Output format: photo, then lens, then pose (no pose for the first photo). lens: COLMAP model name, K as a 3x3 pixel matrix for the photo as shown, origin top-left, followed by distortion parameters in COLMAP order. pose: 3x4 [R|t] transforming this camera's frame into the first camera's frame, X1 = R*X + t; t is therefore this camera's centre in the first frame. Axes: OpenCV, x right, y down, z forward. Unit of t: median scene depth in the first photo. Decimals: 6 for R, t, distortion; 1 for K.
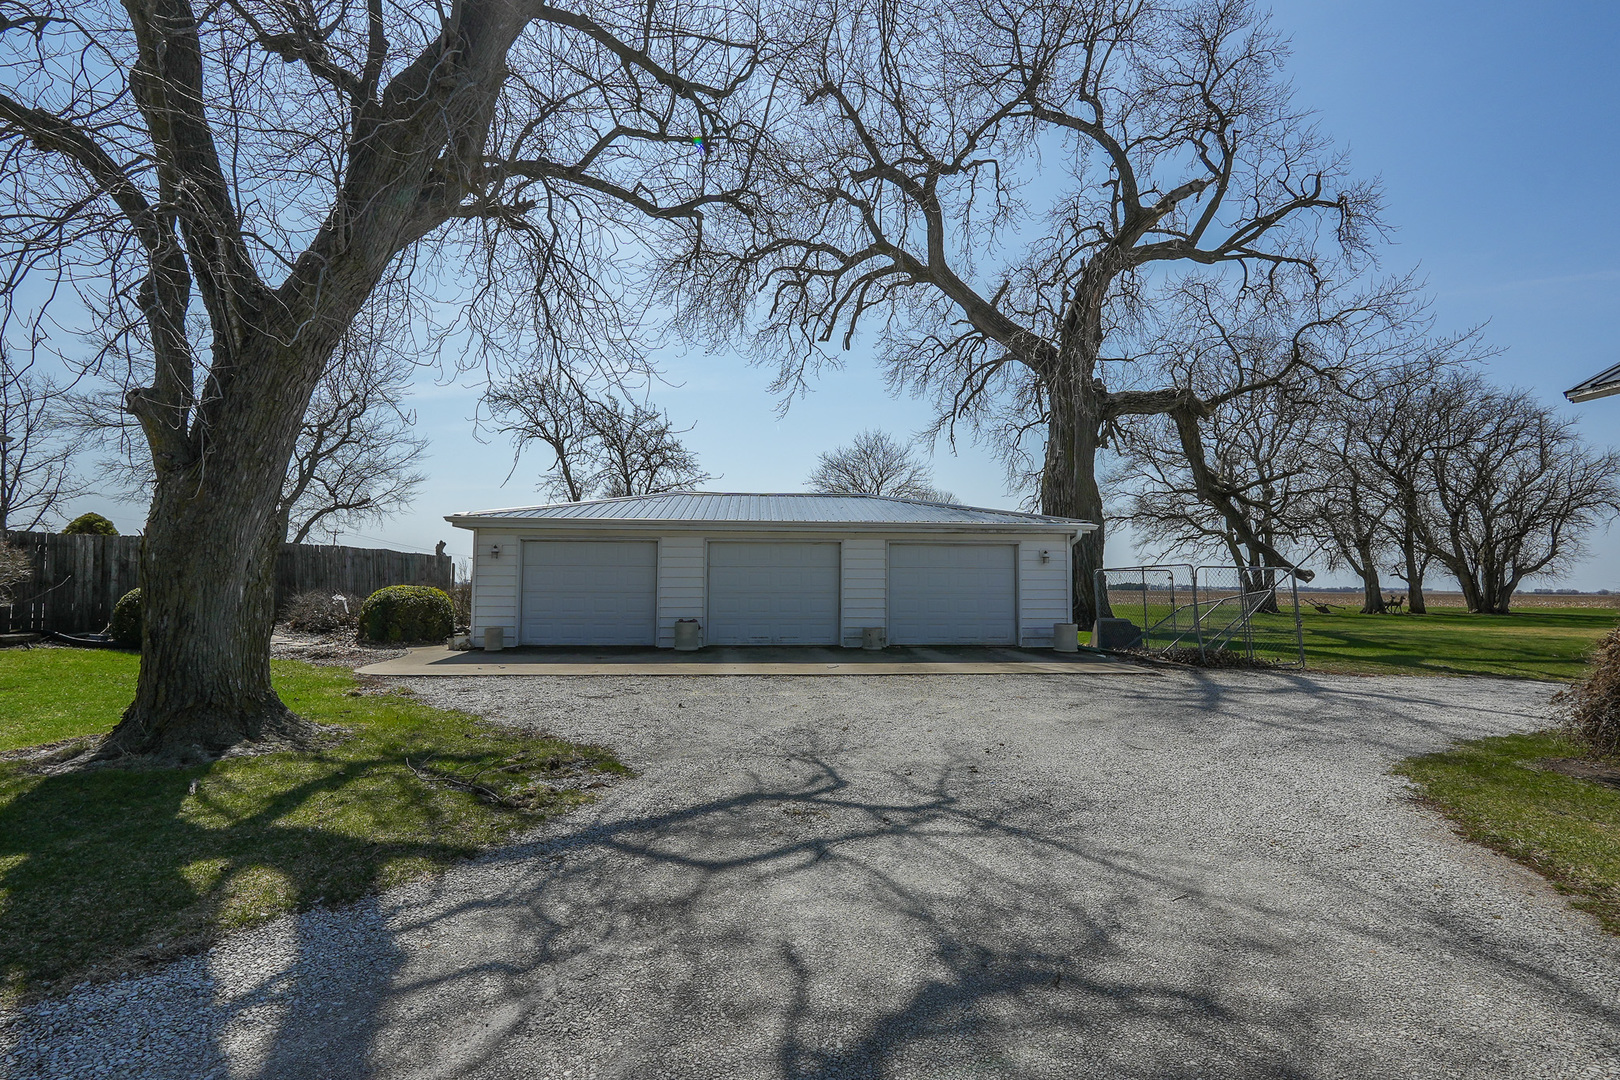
lens RADIAL K [[761.9, 0, 811.8], [0, 761.9, 546.5], [0, 0, 1]] dist [-0.004318, -0.000251]
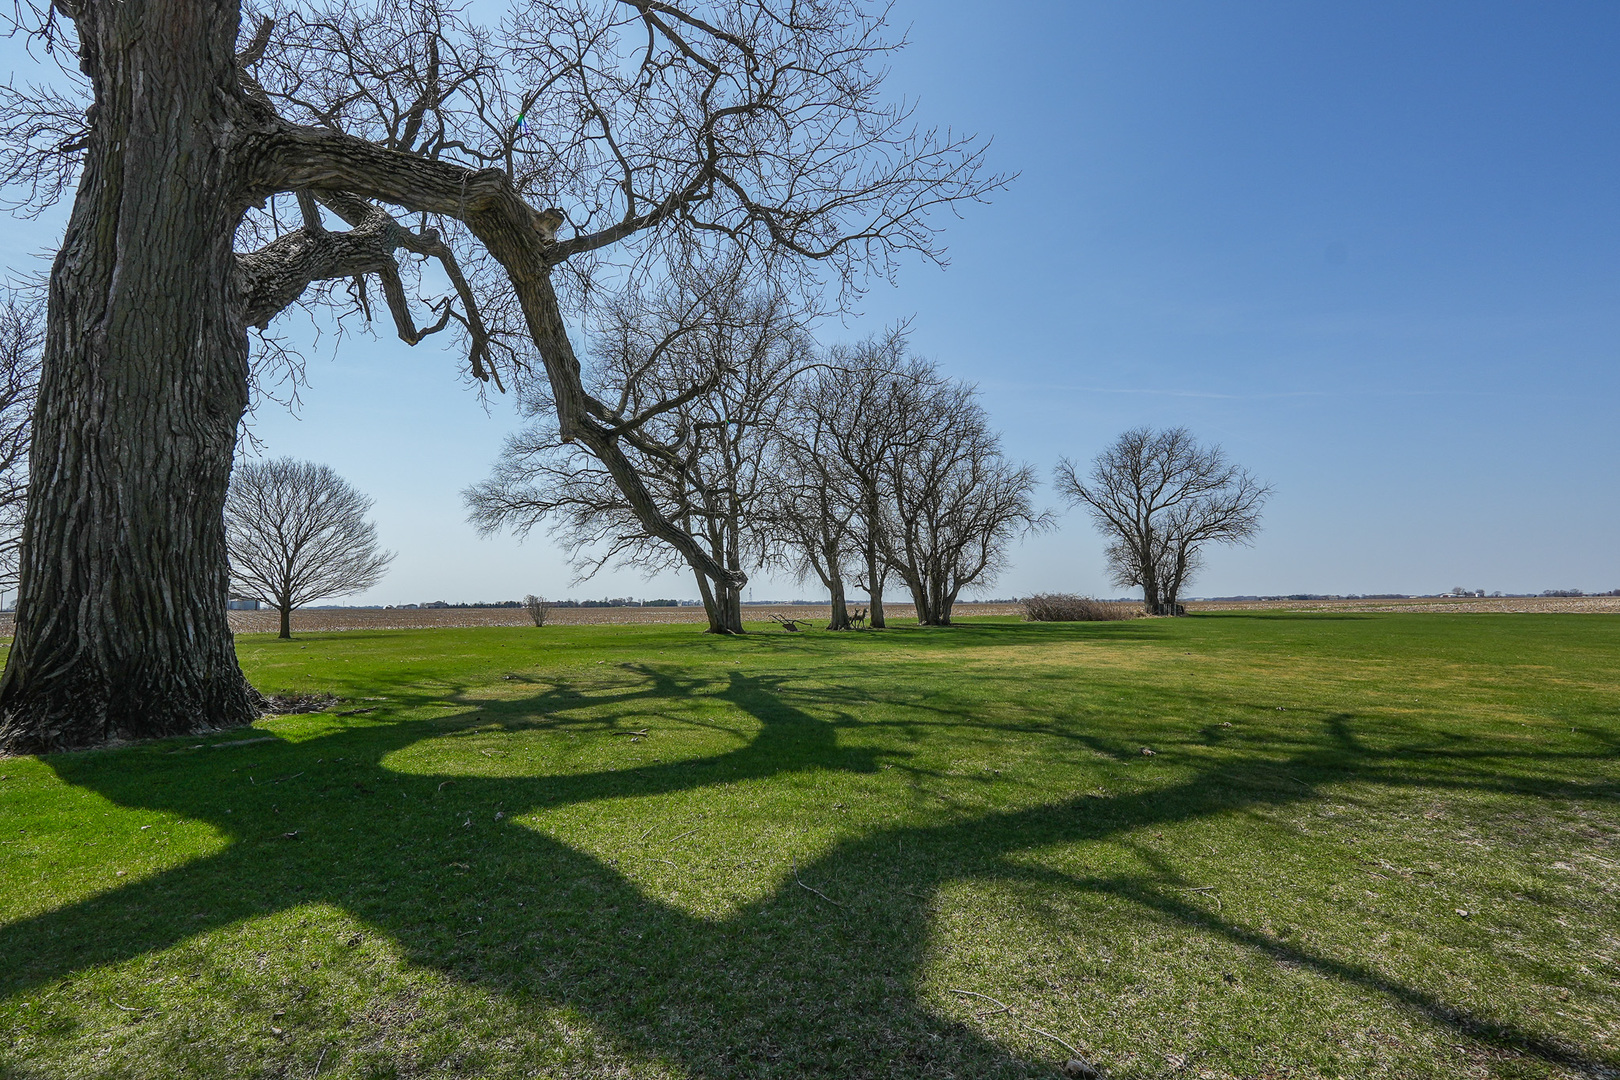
lens RADIAL K [[761.9, 0, 809.2], [0, 761.9, 543.1], [0, 0, 1]] dist [-0.004318, -0.000251]
pose [[0.831716, 0.026648, 0.554562, 0.394390], [-0.011963, 0.999476, -0.030086, 0.026655], [-0.555073, 0.018388, 0.831599, 0.511762]]
